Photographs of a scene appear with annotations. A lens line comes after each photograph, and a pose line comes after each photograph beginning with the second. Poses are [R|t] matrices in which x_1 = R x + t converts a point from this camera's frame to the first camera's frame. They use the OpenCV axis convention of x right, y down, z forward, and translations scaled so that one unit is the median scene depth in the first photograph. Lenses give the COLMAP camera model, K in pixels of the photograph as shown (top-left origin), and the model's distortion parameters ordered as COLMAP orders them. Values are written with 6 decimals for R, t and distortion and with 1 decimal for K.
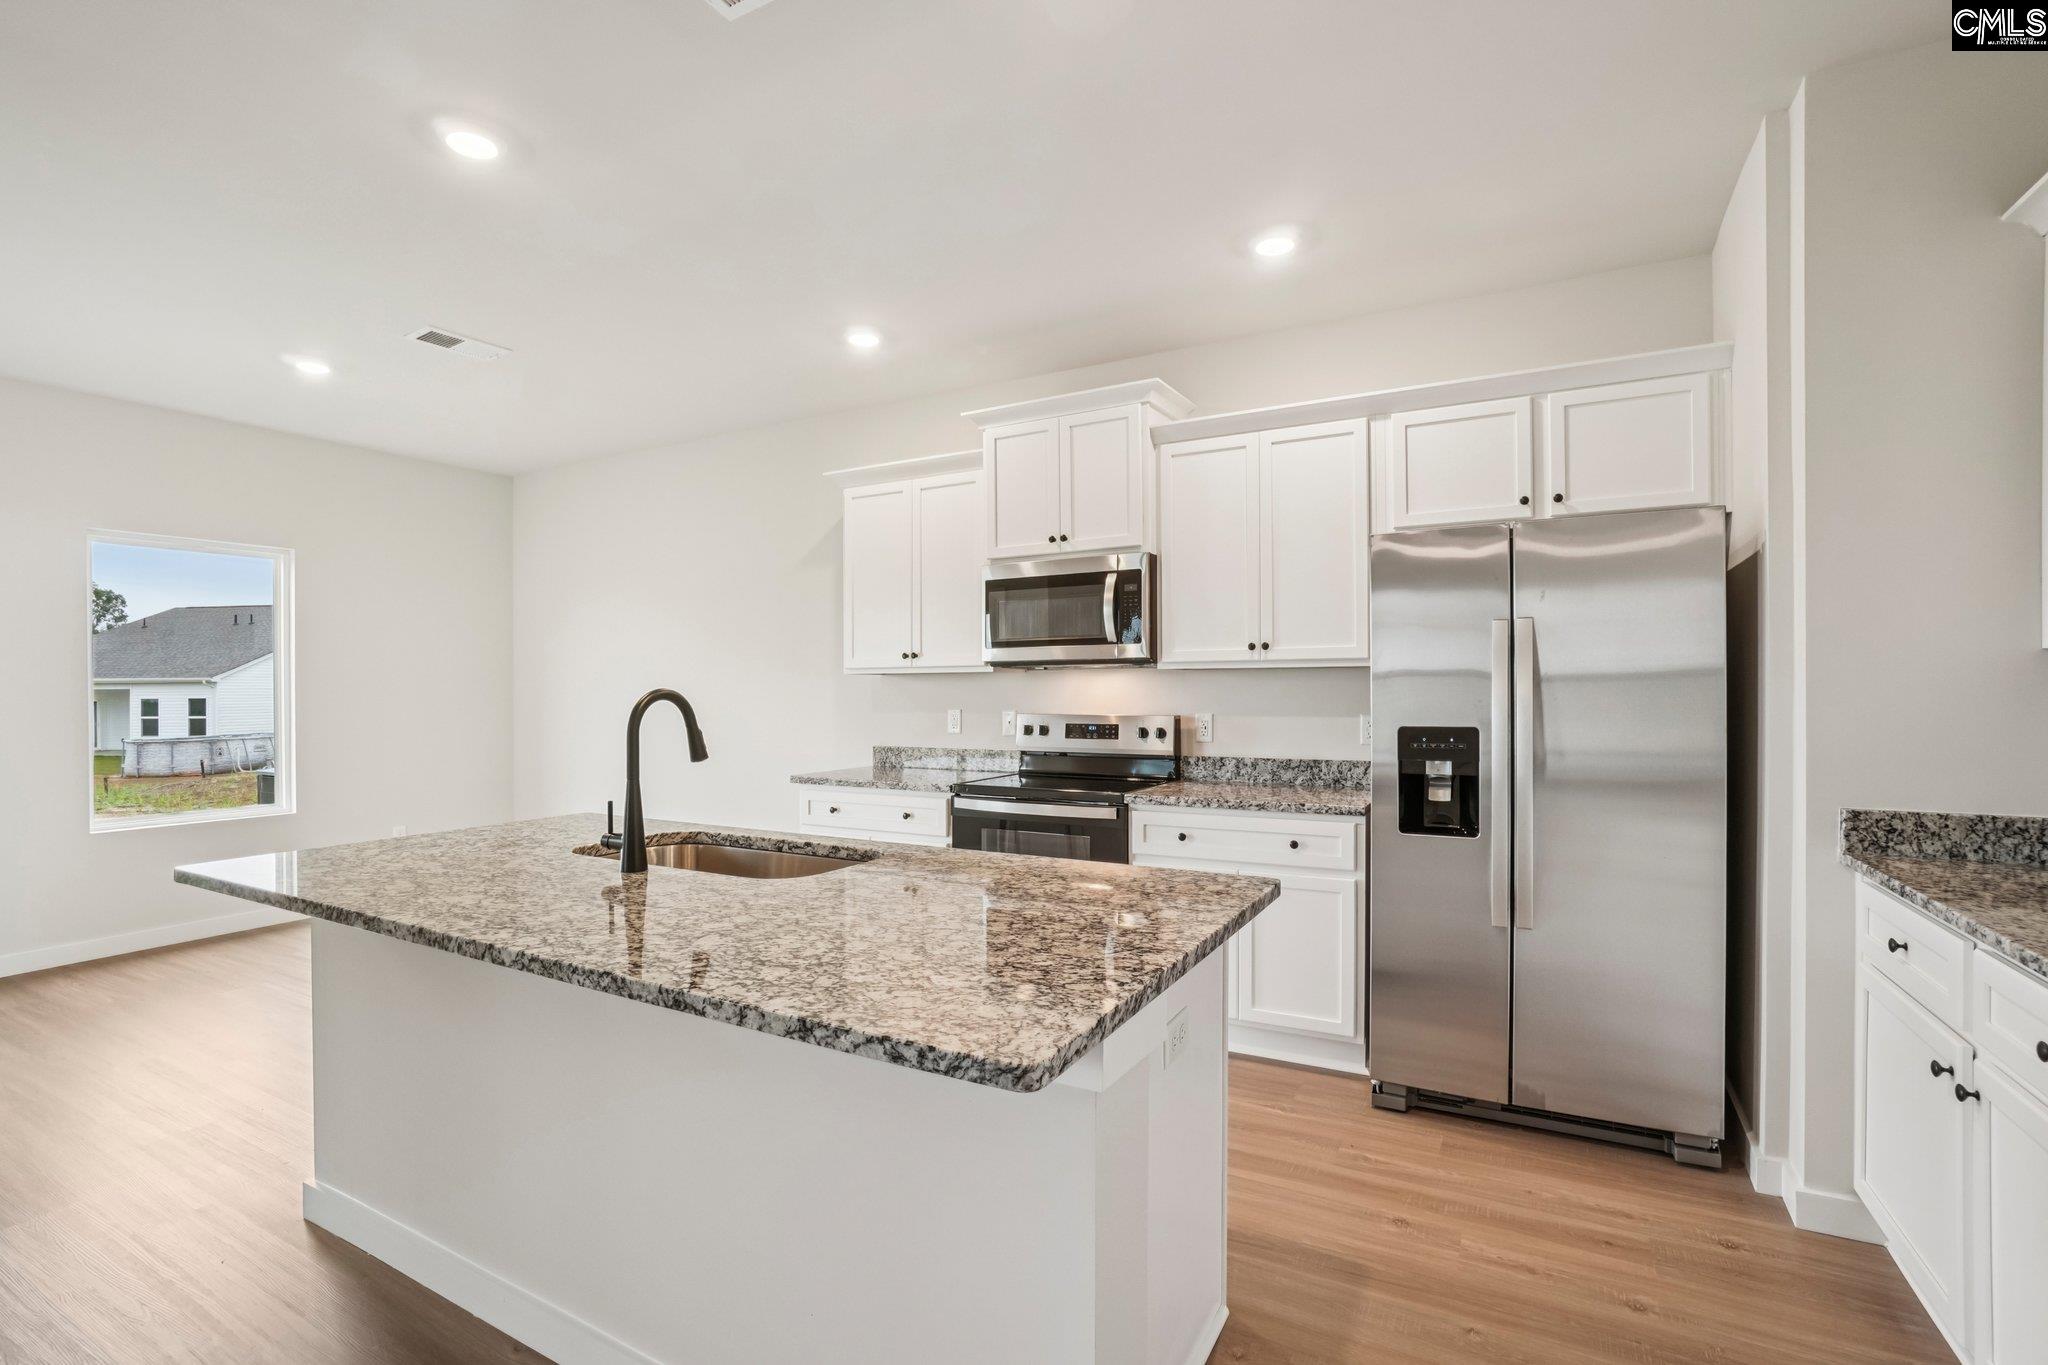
lens RADIAL K [[917.5, 0, 1042.8], [0, 917.5, 693.1], [0, 0, 1]] dist [-0.047880, 0.008512]
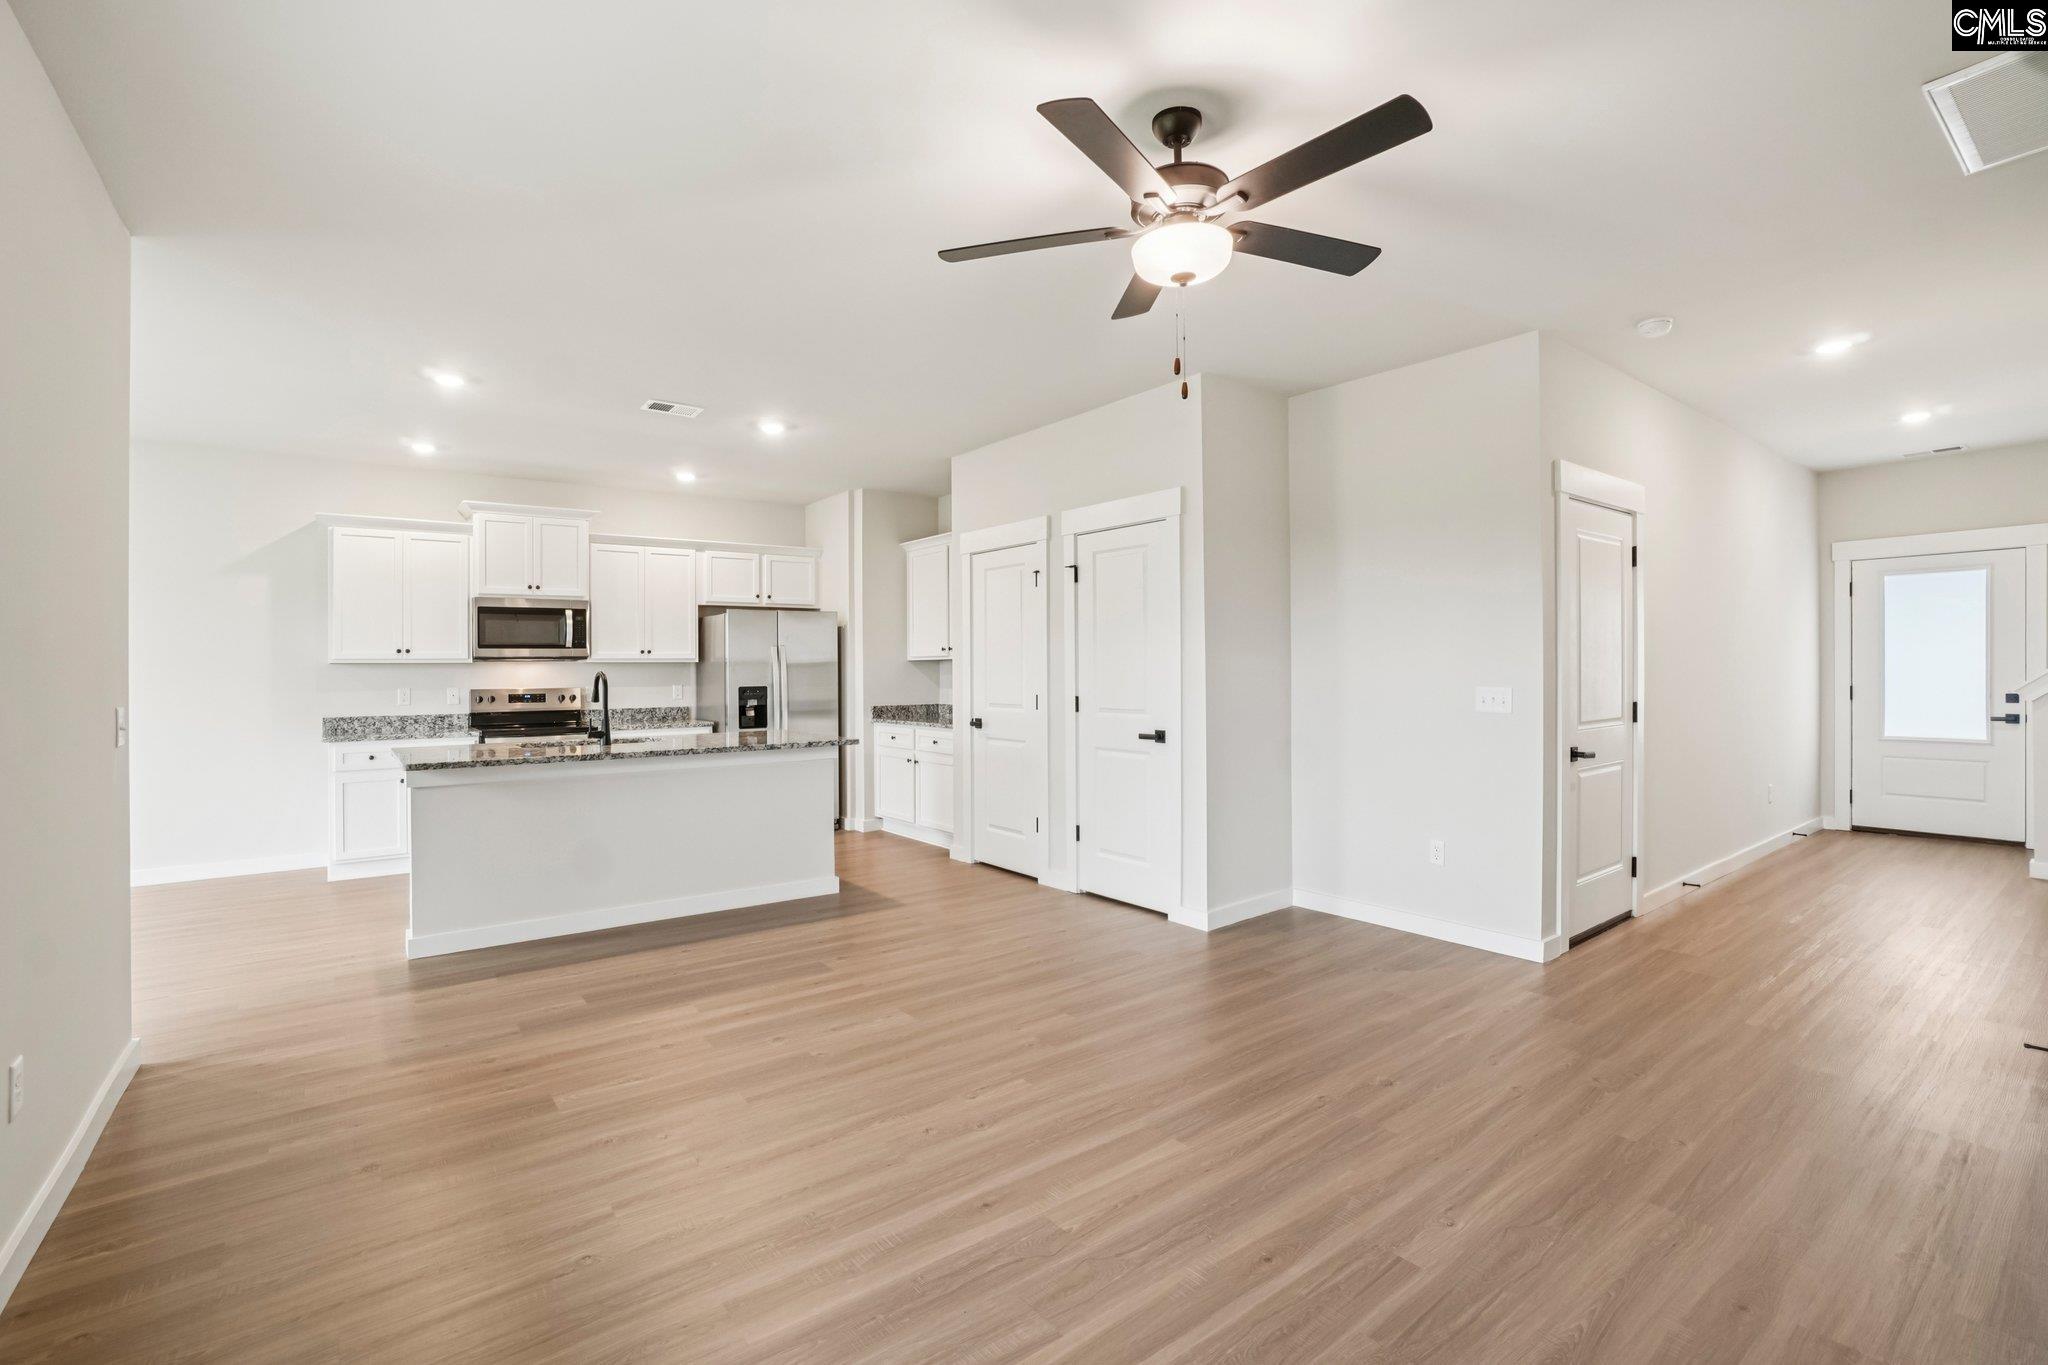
lens RADIAL K [[917.5, 0, 1020.0], [0, 917.5, 657.6], [0, 0, 1]] dist [-0.047880, 0.008512]
pose [[0.400073, 0.011094, 0.916416, -1.233356], [0.011409, 0.999789, -0.017084, 0.006090], [-0.916412, 0.017290, 0.399862, -0.553900]]
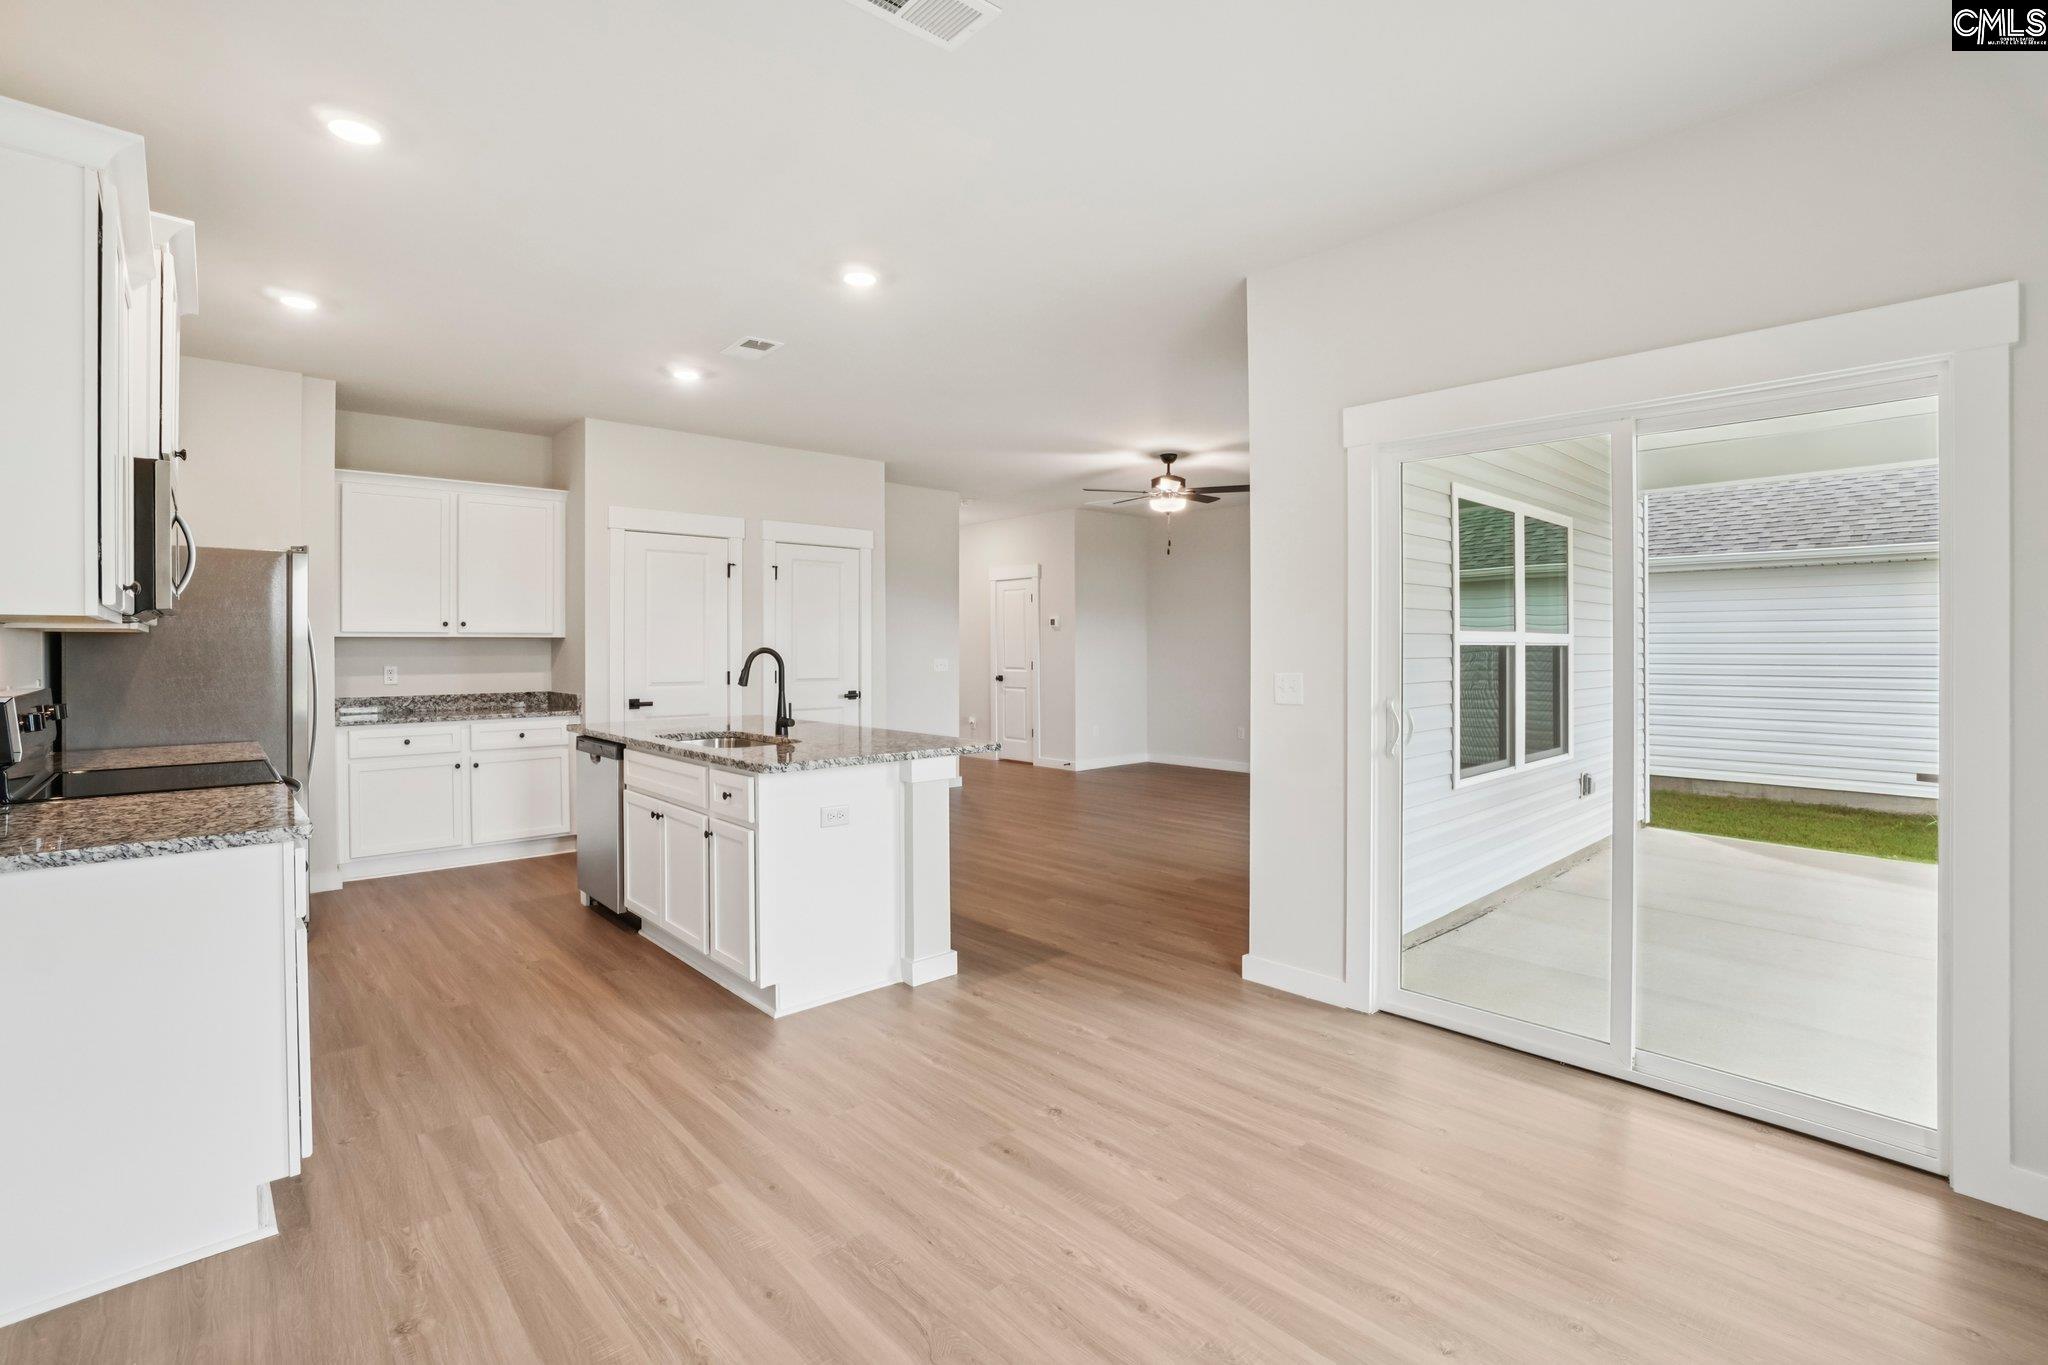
lens RADIAL K [[917.5, 0, 1027.3], [0, 917.5, 668.6], [0, 0, 1]] dist [-0.047880, 0.008512]
pose [[-0.947468, -0.003685, 0.319829, -0.902606], [0.004266, 0.999699, 0.024154, -0.004434], [-0.319822, 0.024249, -0.947167, 1.515747]]
